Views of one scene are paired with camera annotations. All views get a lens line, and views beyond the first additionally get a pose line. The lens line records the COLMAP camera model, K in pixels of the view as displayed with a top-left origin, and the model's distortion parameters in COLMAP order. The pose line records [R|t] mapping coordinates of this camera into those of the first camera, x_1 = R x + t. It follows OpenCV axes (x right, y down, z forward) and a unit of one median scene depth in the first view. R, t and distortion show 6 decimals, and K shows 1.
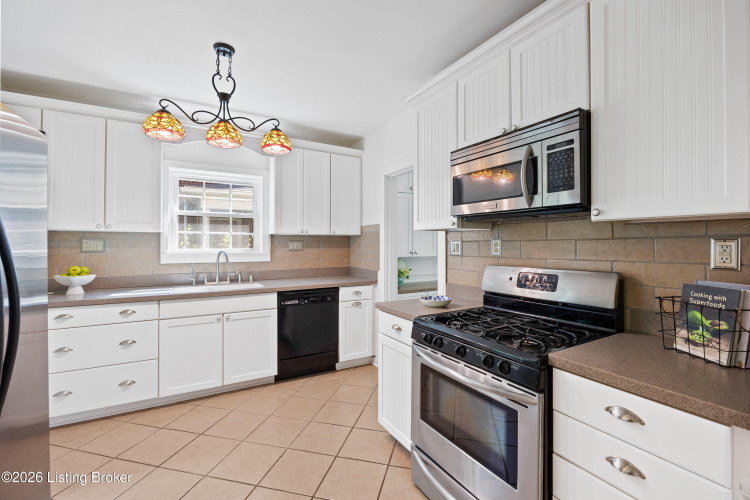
lens RADIAL K [[323.5, 0, 374.7], [0, 323.5, 241.8], [0, 0, 1]] dist [-0.003110, -0.000435]
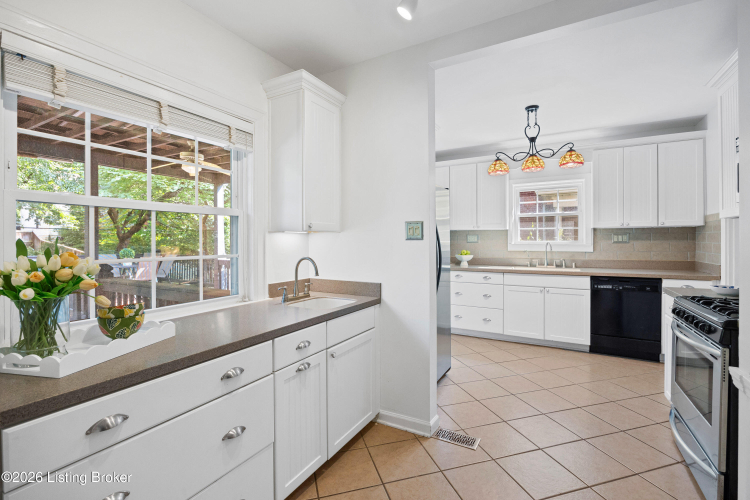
lens RADIAL K [[338.6, 0, 377.2], [0, 338.6, 241.6], [0, 0, 1]] dist [-0.001056, -0.000116]
pose [[0.510175, -0.002028, -0.860068, 0.369380], [0.009951, 0.999944, 0.003545, 0.014596], [0.860013, -0.010367, 0.510167, -0.312331]]
